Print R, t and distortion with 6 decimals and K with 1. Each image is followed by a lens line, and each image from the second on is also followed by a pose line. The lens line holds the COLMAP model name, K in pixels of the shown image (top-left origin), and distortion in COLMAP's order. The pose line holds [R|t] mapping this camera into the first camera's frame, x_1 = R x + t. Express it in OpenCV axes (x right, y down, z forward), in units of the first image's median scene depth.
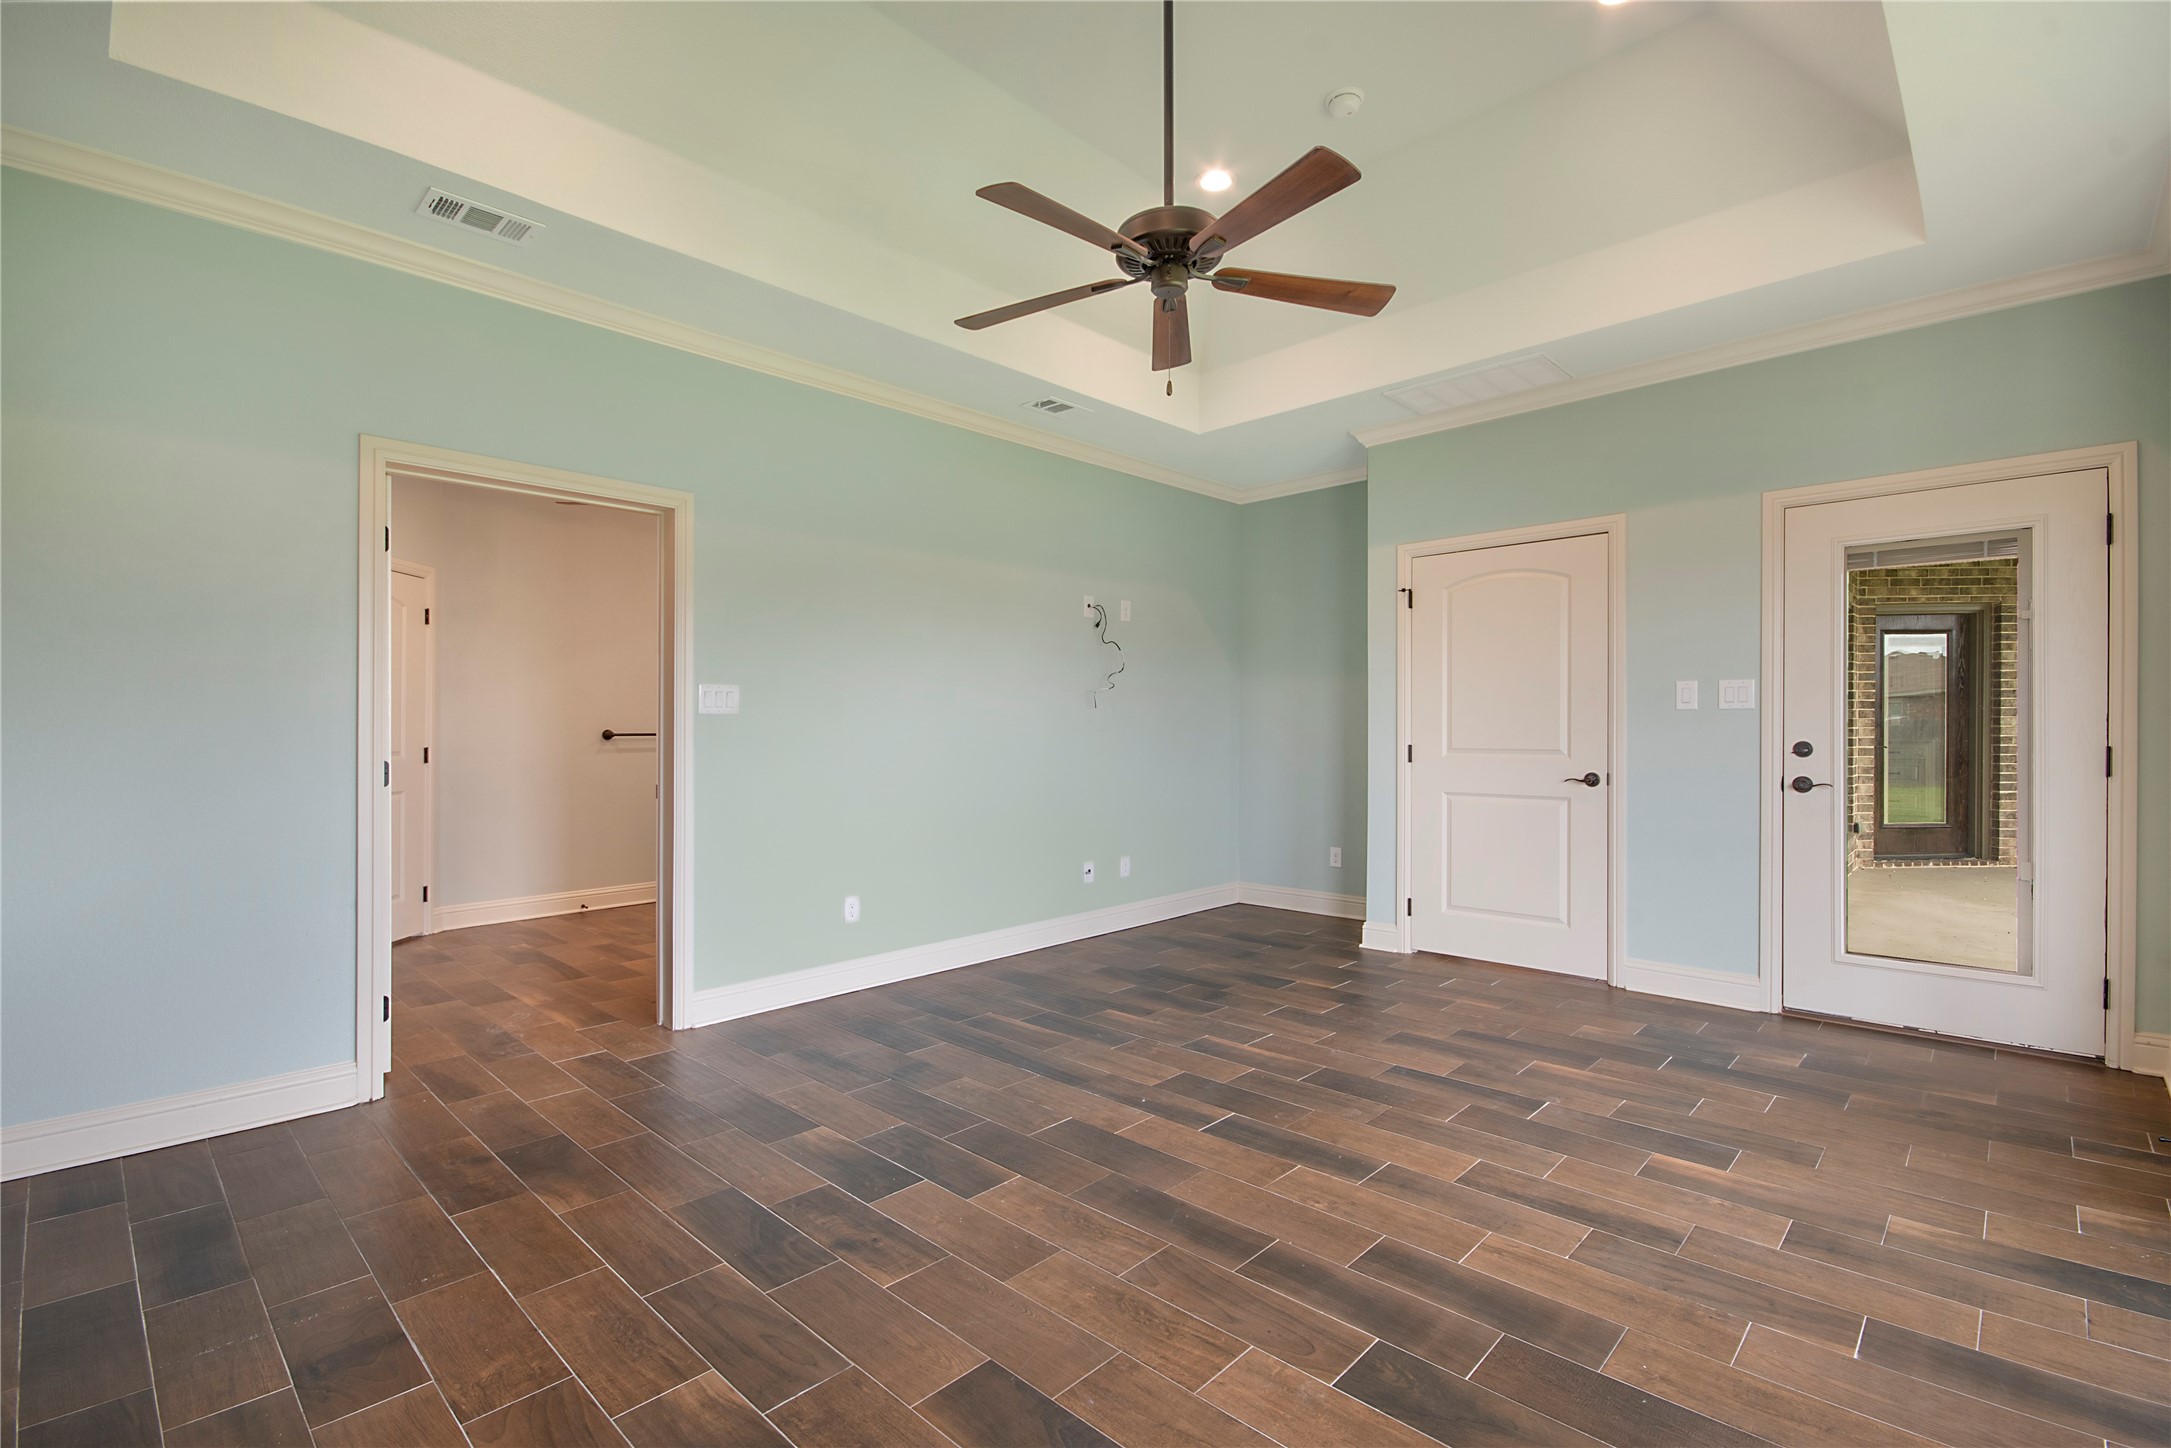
lens RADIAL K [[960.2, 0, 1086.1], [0, 960.2, 735.5], [0, 0, 1]] dist [-0.001132, 0.000254]
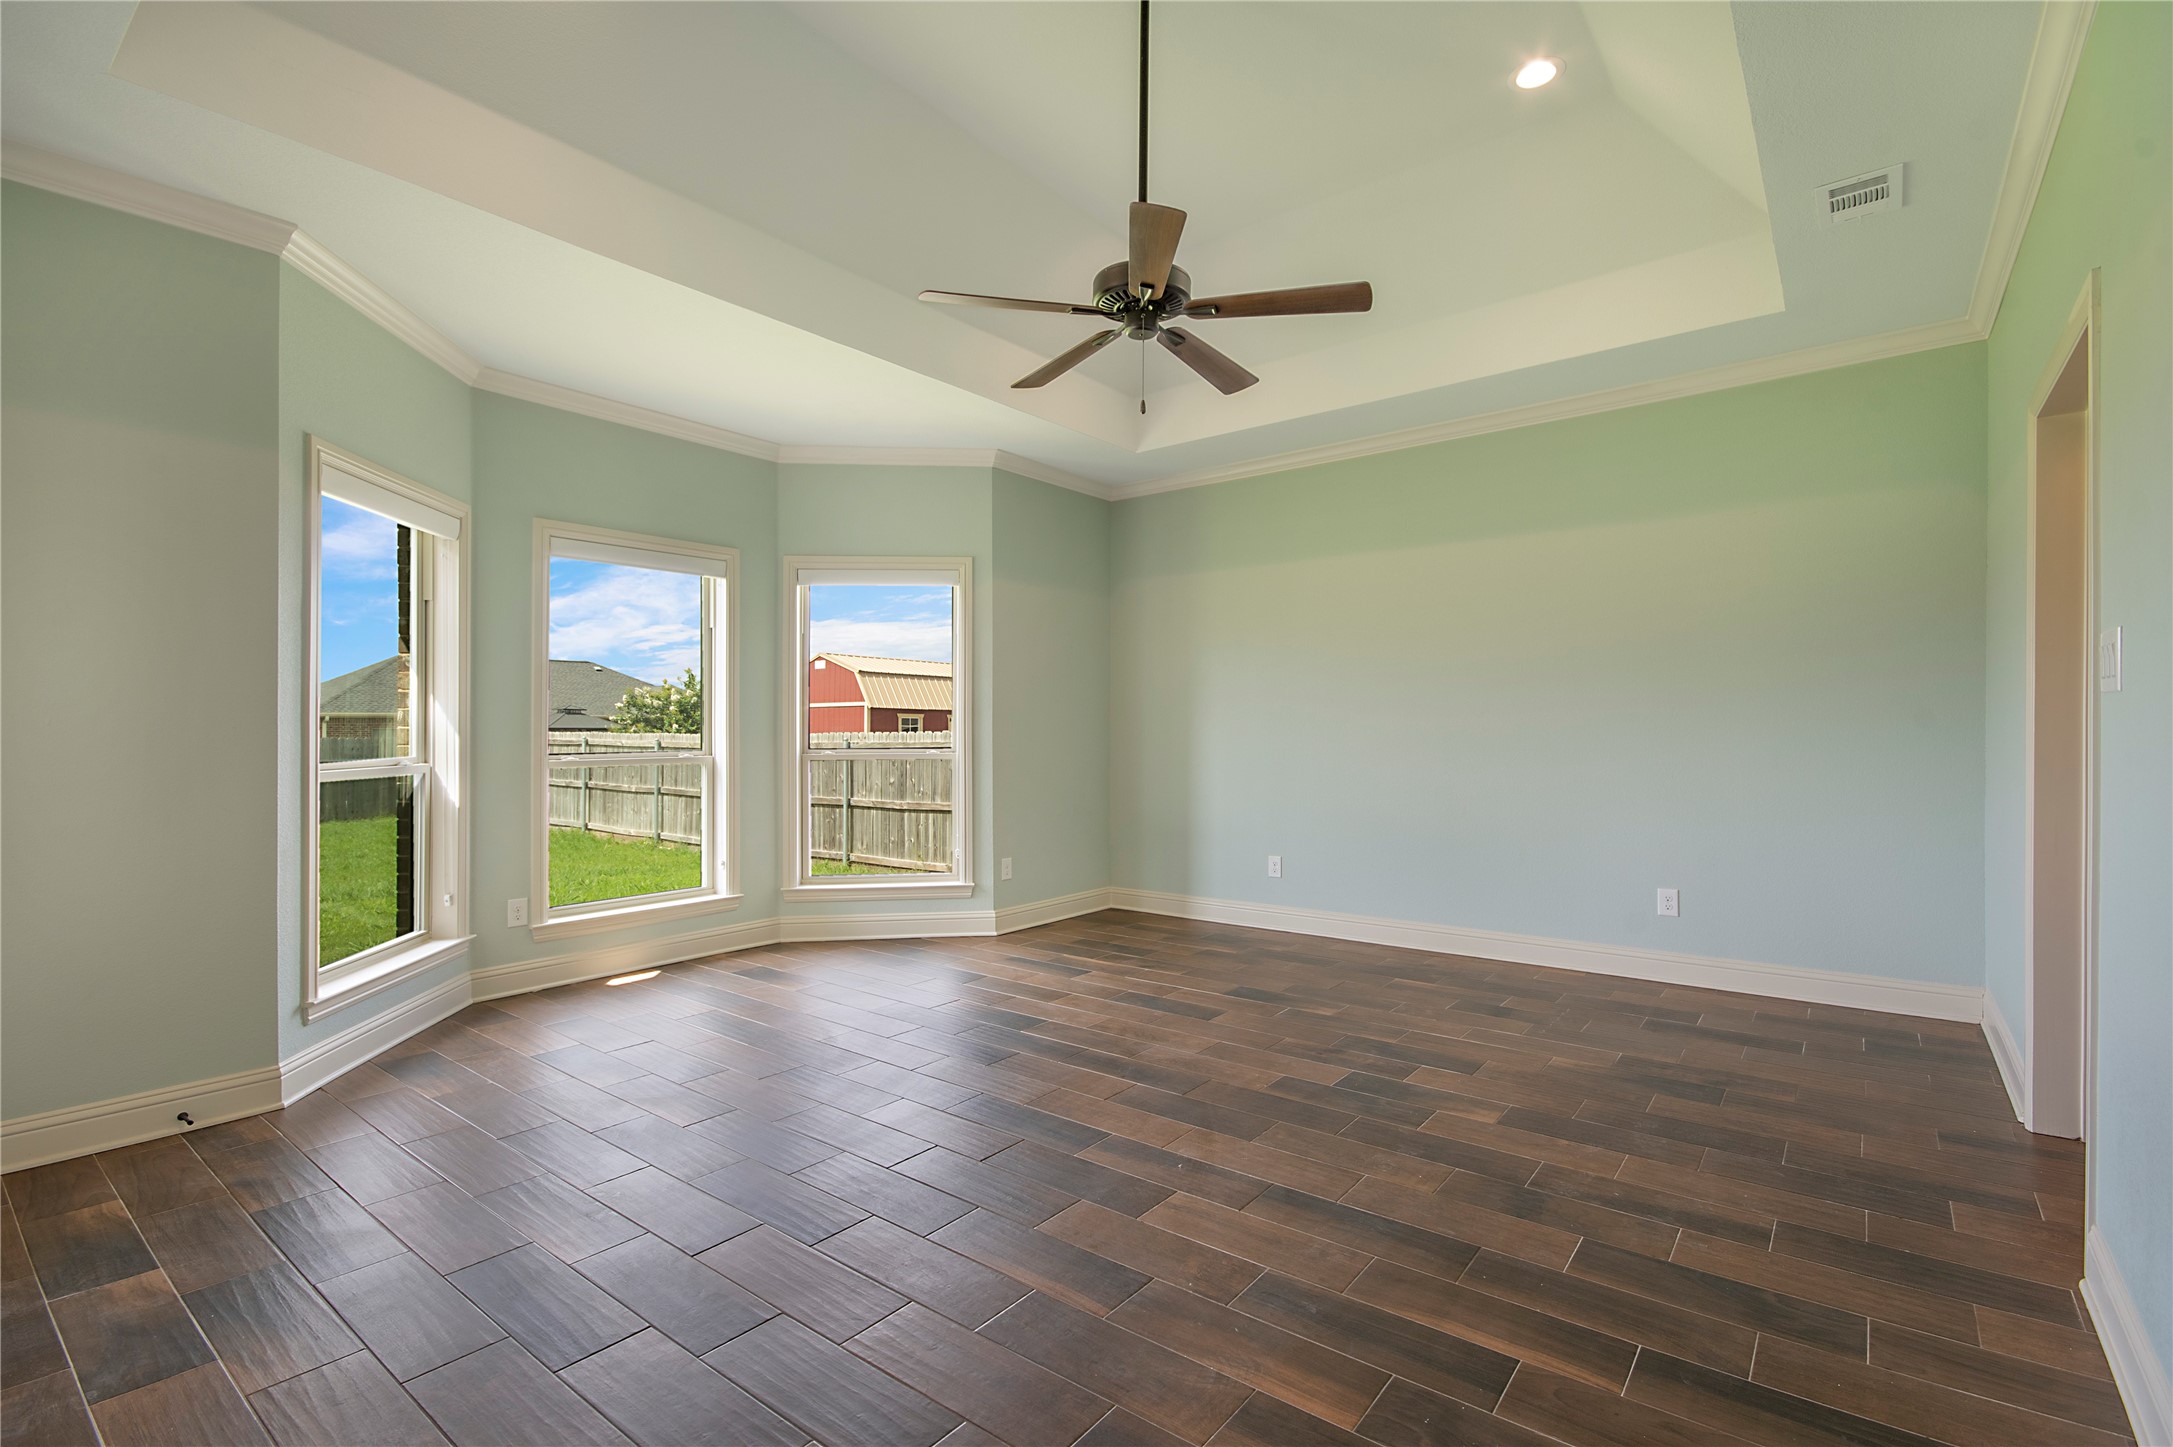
lens RADIAL K [[982.2, 0, 1089.7], [0, 982.2, 735.9], [0, 0, 1]] dist [0.000234, 0.000245]
pose [[-0.994187, 0.005677, -0.107519, 0.241092], [0.004017, 0.999869, 0.015656, -0.006091], [0.107594, 0.015133, -0.994080, 1.942649]]
